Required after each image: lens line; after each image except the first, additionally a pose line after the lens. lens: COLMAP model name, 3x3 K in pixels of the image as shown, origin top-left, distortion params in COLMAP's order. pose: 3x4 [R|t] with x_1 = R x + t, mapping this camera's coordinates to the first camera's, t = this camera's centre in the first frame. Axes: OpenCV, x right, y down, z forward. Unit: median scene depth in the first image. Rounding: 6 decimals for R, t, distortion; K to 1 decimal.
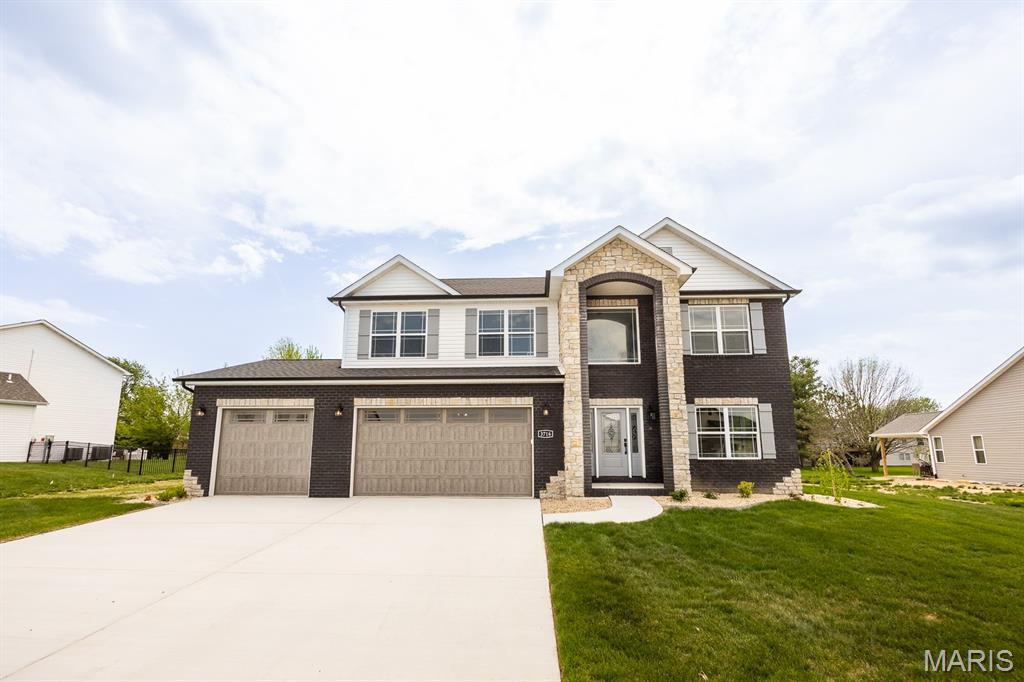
lens RADIAL K [[432.9, 0, 511.6], [0, 432.9, 374.2], [0, 0, 1]] dist [-0.000163, 0.000020]
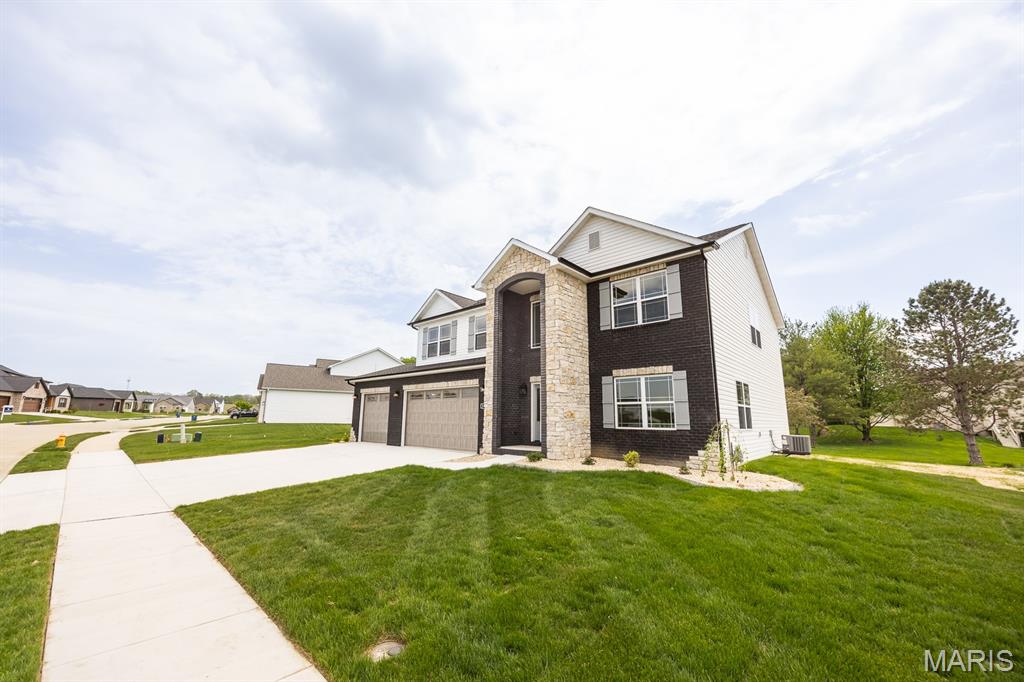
lens RADIAL K [[394.1, 0, 512.0], [0, 394.1, 341.0], [0, 0, 1]] dist [0.000606, 0.000070]
pose [[0.767974, -0.115428, -0.629994, 0.850267], [0.095275, 0.993271, -0.065846, 0.024916], [0.633355, -0.009455, 0.773804, 0.105344]]
